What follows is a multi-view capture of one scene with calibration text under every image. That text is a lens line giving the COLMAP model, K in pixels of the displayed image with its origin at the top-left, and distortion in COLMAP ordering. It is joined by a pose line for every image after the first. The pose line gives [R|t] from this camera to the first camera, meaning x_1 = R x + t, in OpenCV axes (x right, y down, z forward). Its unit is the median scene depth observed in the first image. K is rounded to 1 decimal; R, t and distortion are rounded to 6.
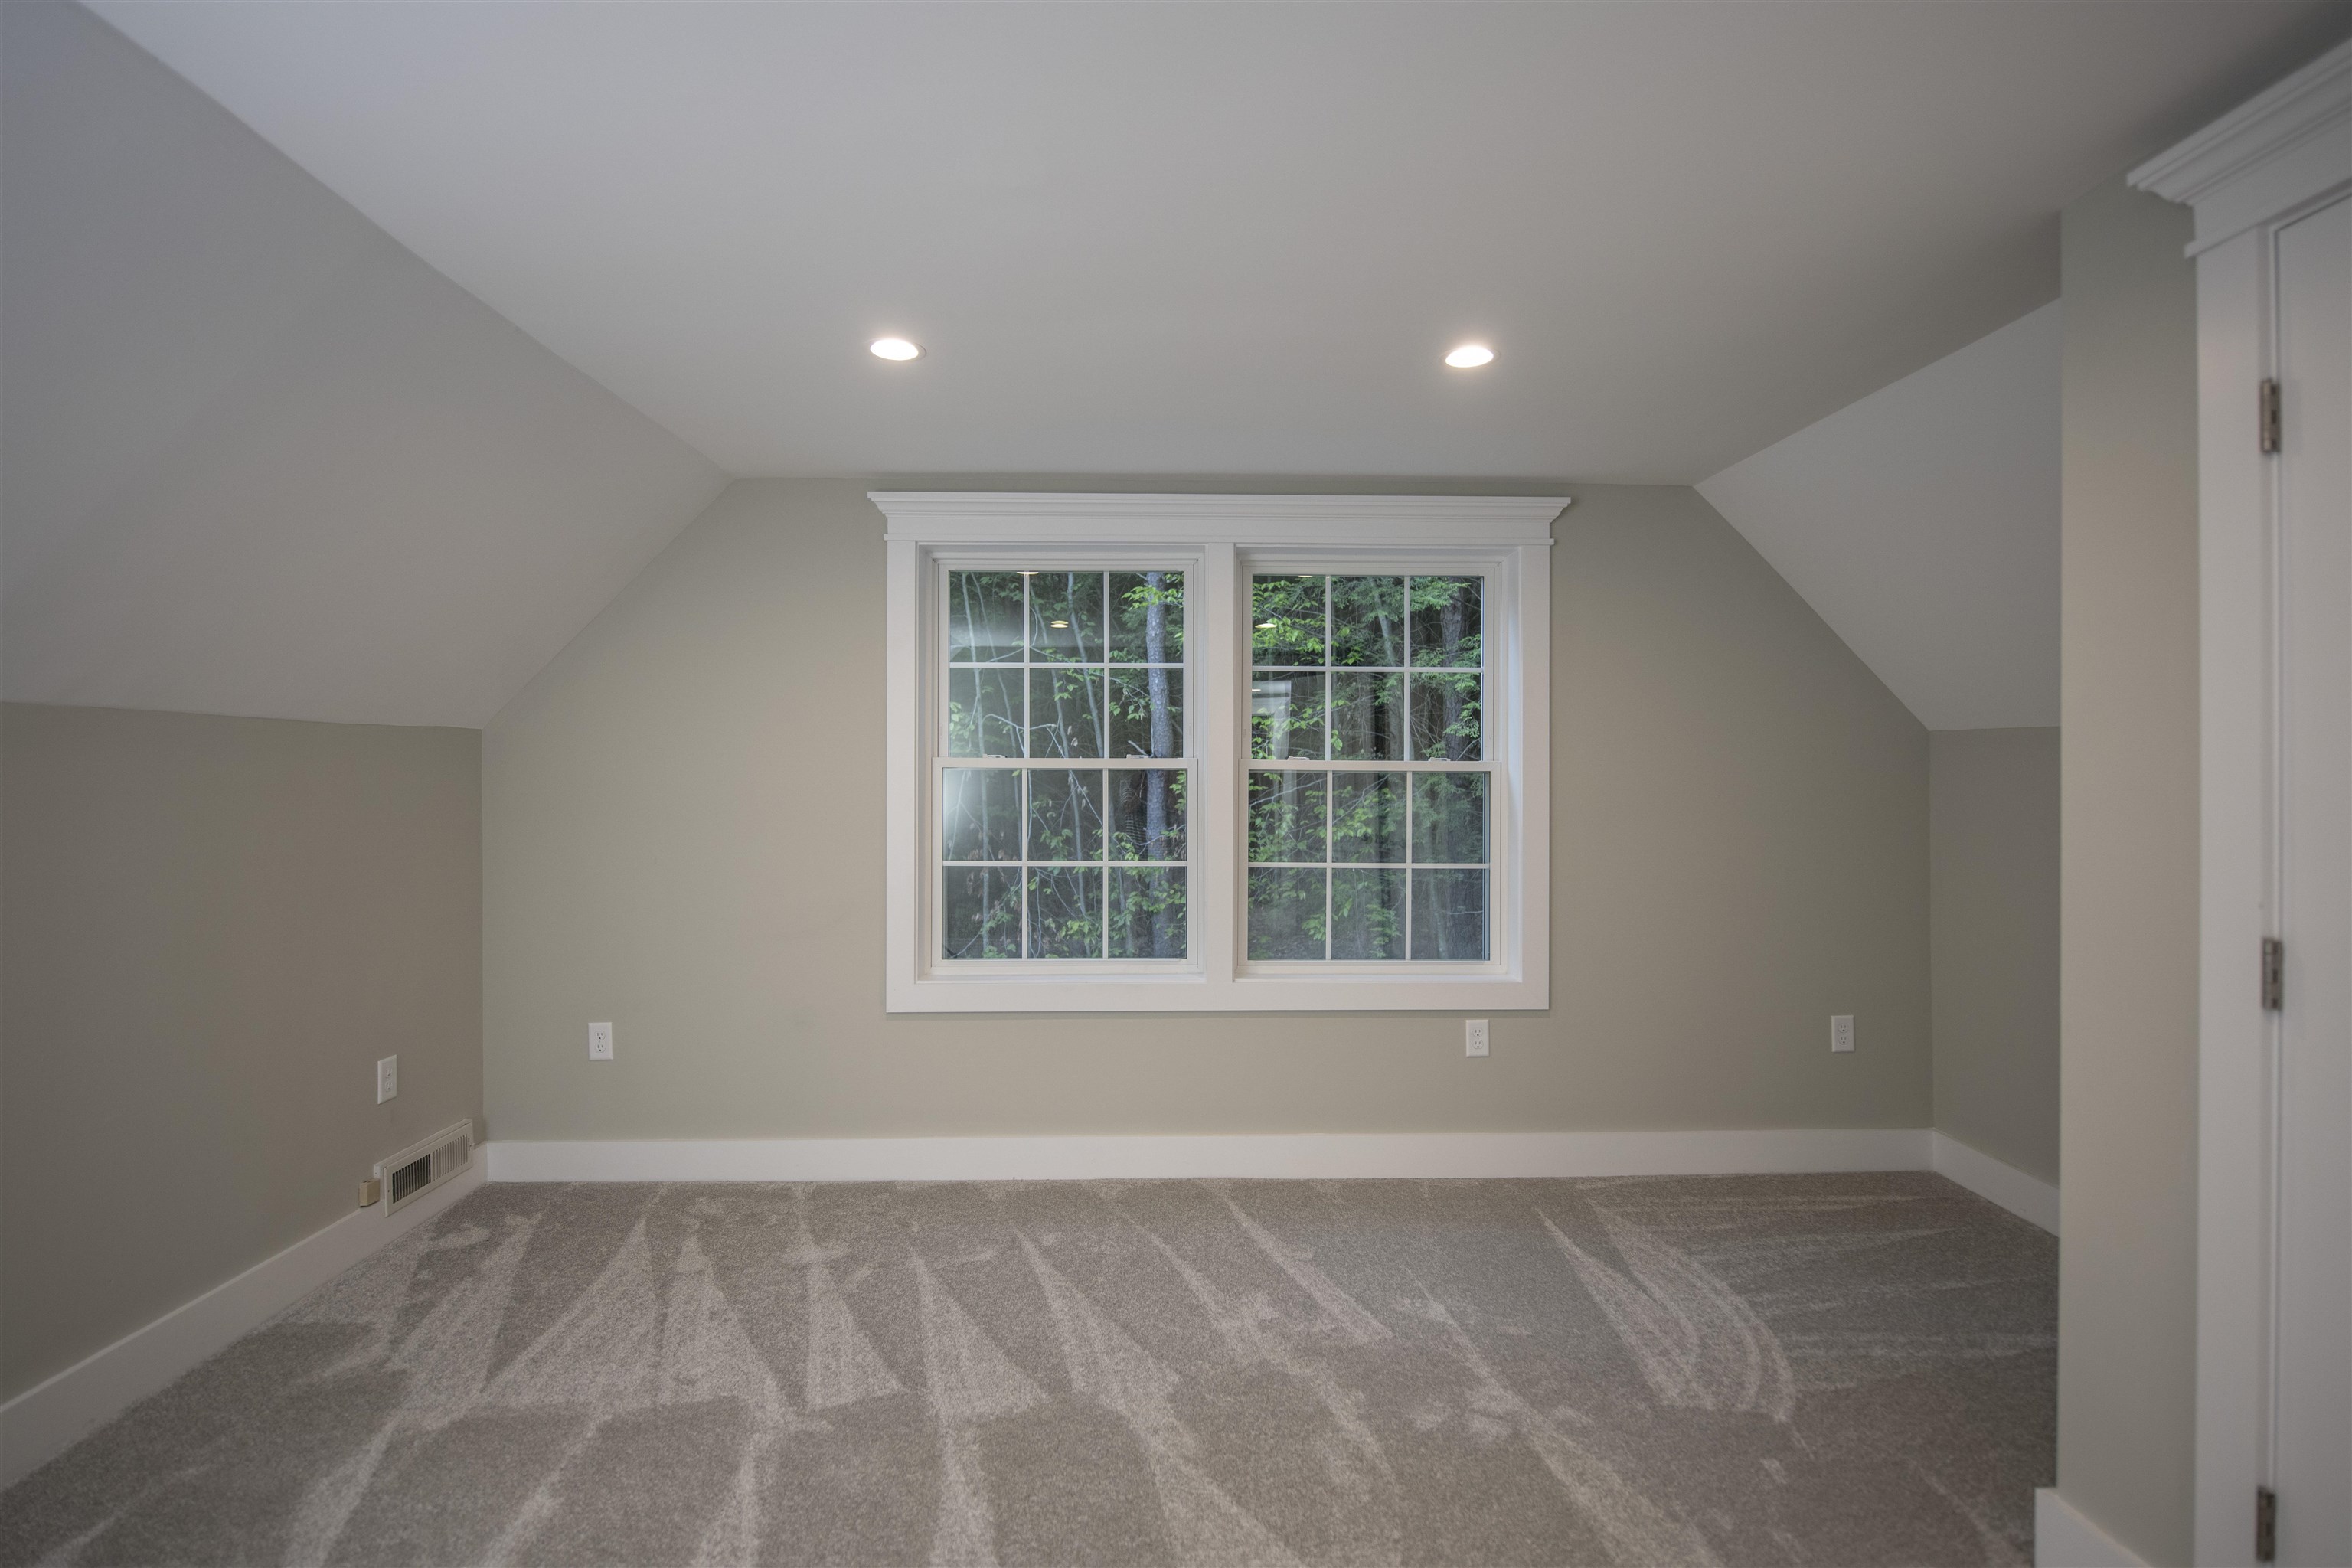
lens RADIAL K [[1090.7, 0, 1169.2], [0, 1090.7, 768.1], [0, 0, 1]] dist [-0.010678, 0.000212]
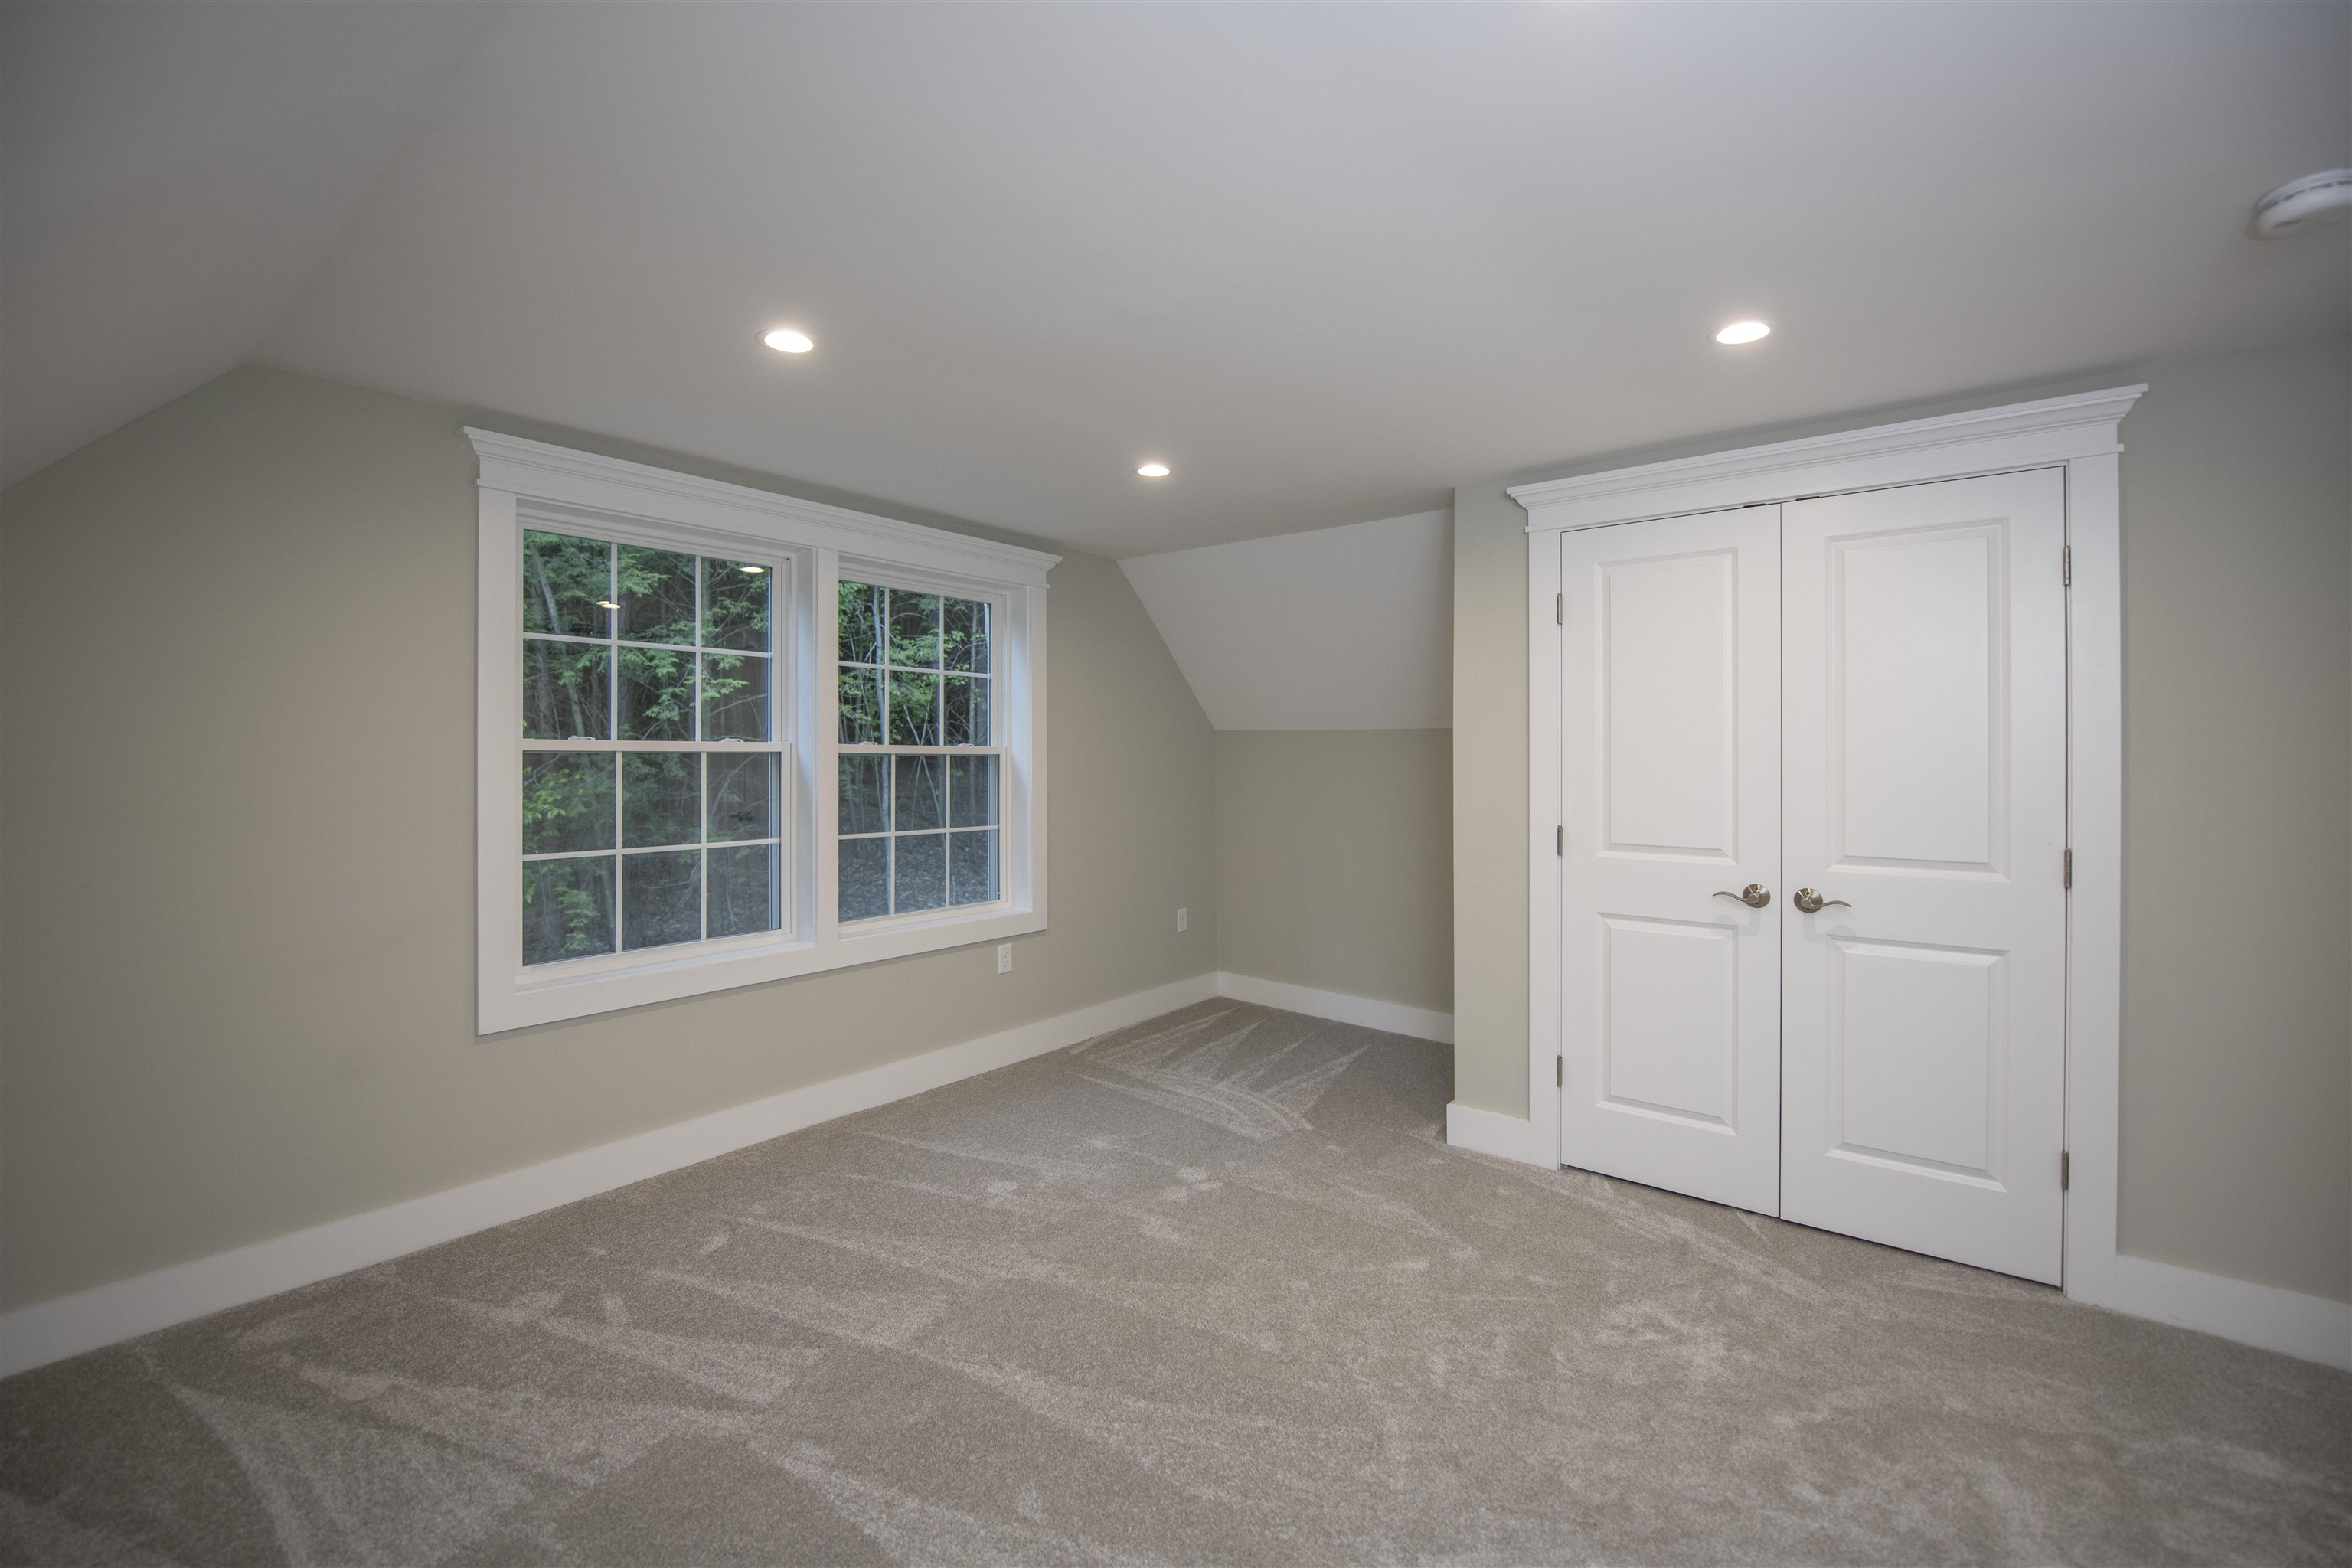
lens RADIAL K [[1004.8, 0, 1100.3], [0, 1004.8, 744.7], [0, 0, 1]] dist [-0.018437, -0.001333]
pose [[0.662259, 0.006657, 0.749245, -0.632036], [-0.004157, 0.999978, -0.005210, -0.003225], [-0.749263, 0.000335, 0.662272, 0.136219]]
